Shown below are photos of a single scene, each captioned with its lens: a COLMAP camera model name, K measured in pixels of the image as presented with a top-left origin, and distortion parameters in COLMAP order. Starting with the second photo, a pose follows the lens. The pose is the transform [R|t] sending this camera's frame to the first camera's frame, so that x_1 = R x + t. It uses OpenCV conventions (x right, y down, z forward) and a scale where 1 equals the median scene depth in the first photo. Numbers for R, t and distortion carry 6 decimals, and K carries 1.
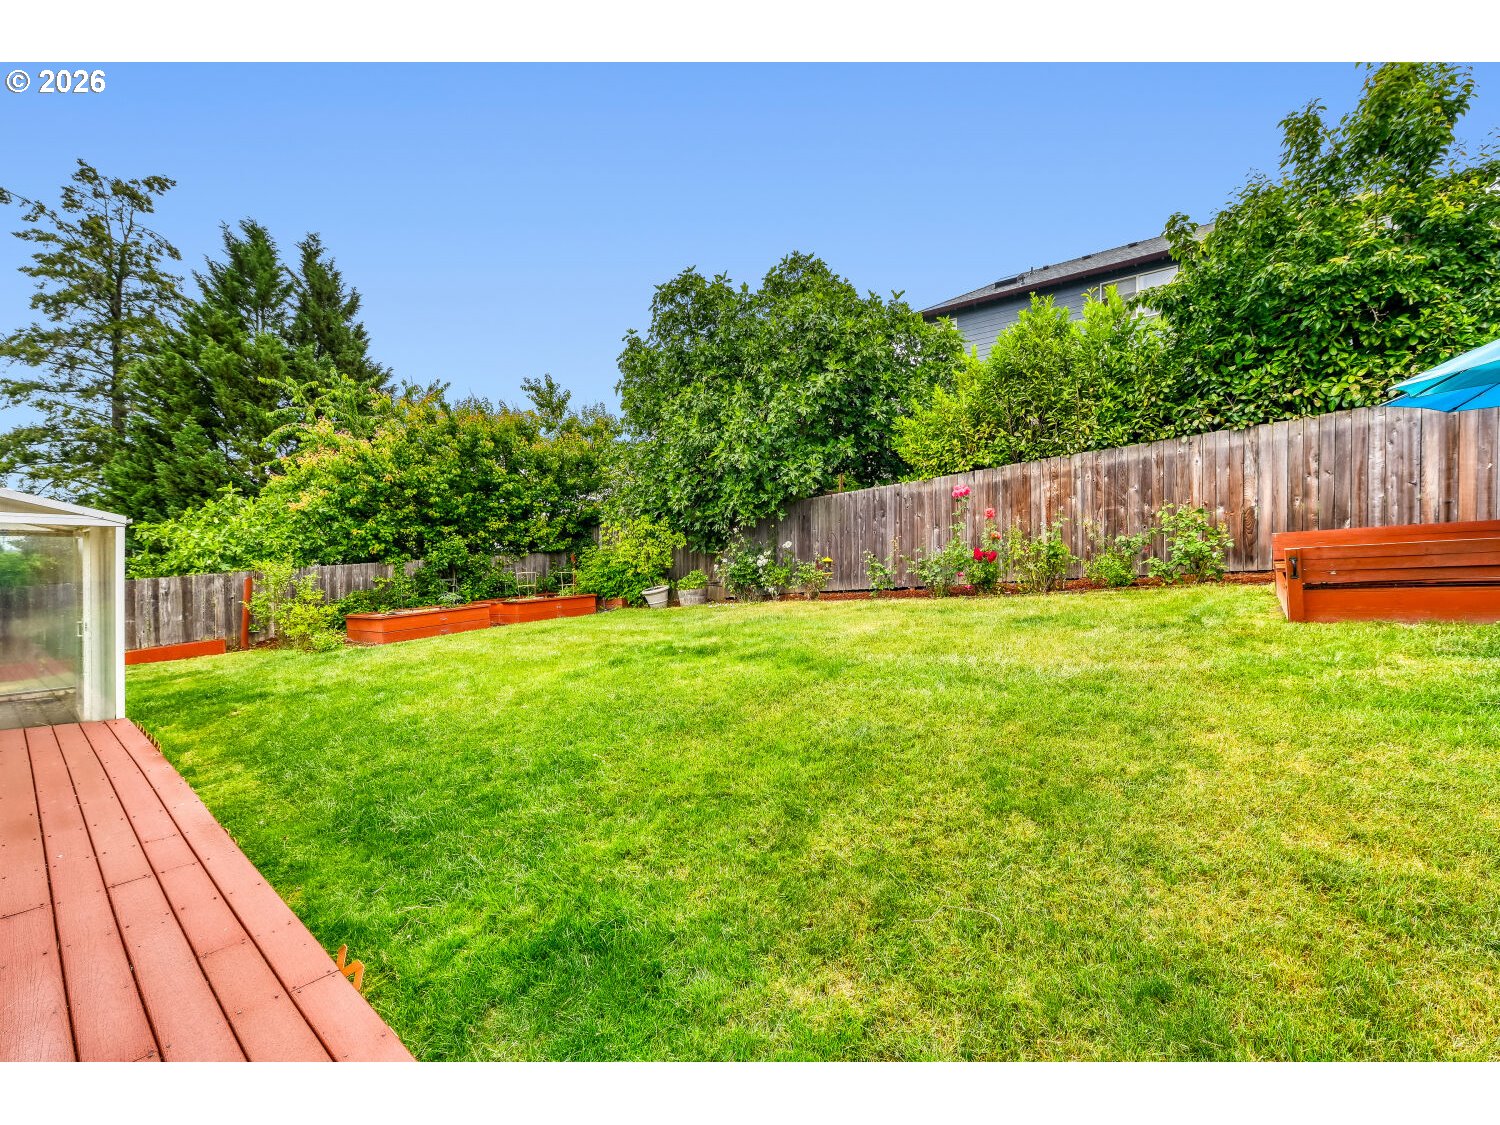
lens RADIAL K [[605.8, 0, 747.3], [0, 605.8, 547.8], [0, 0, 1]] dist [-0.007386, -0.000127]
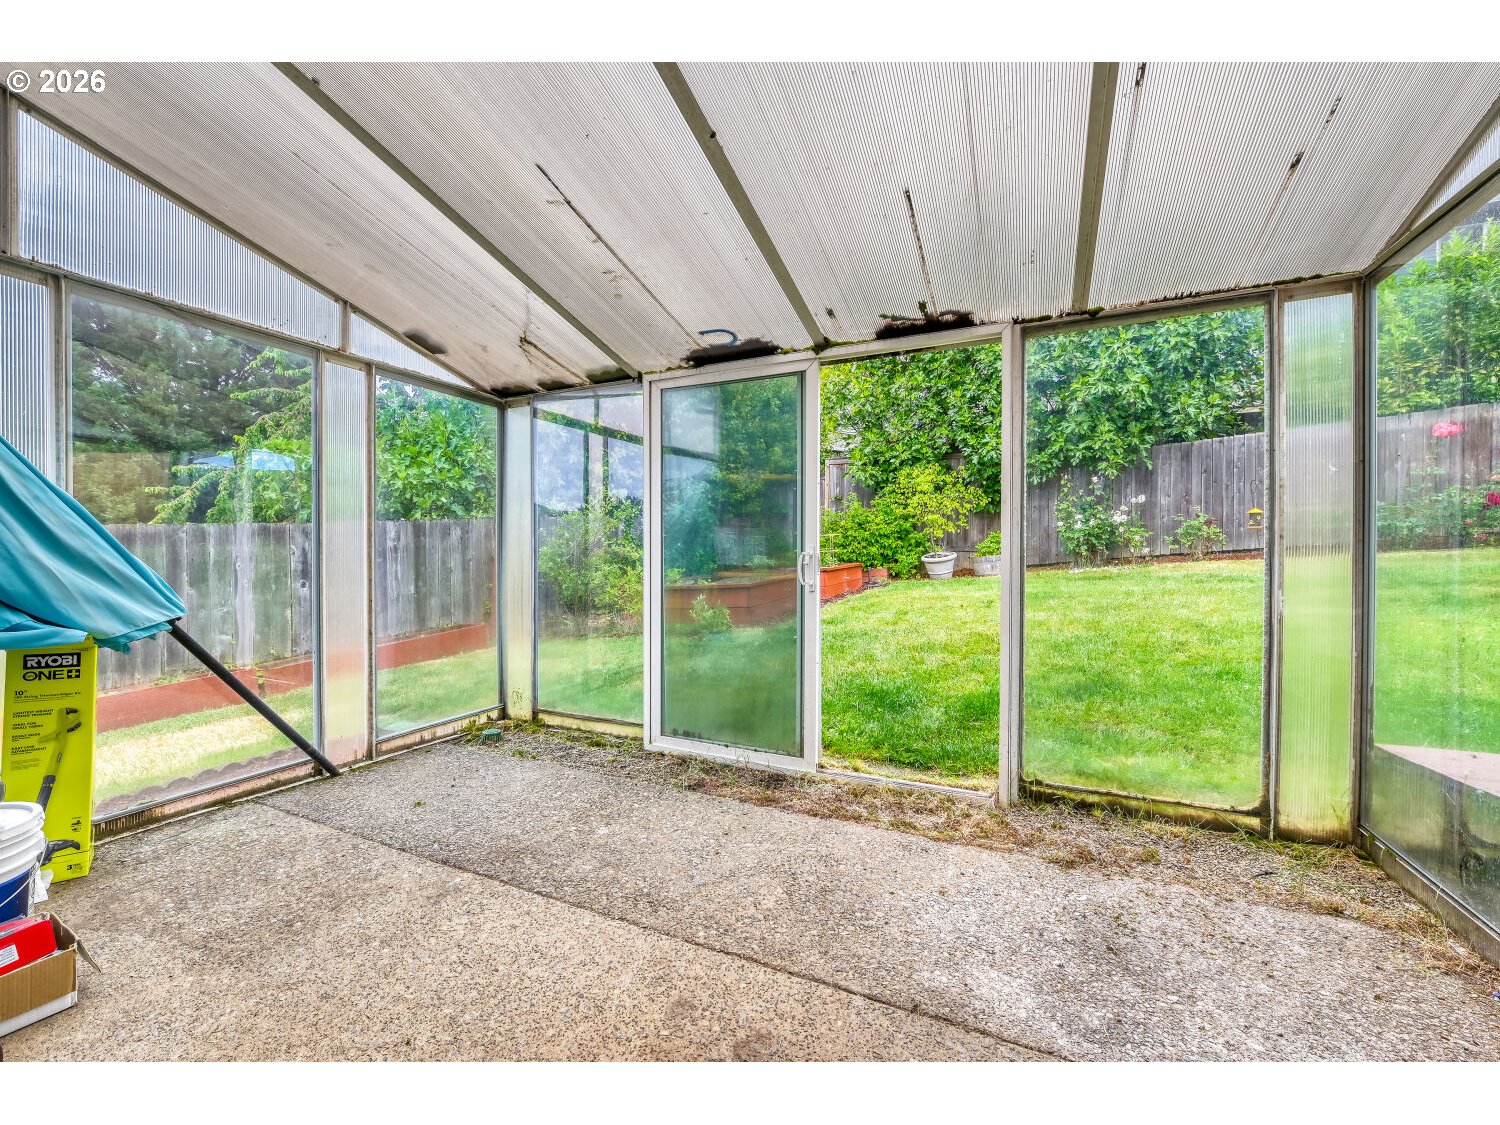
lens RADIAL K [[597.6, 0, 746.3], [0, 597.6, 554.3], [0, 0, 1]] dist [-0.010393, -0.000502]
pose [[0.975968, 0.000708, 0.217912, -0.723761], [-0.004400, 0.999855, 0.016458, 0.067519], [-0.217869, -0.017021, 0.975830, 0.330251]]
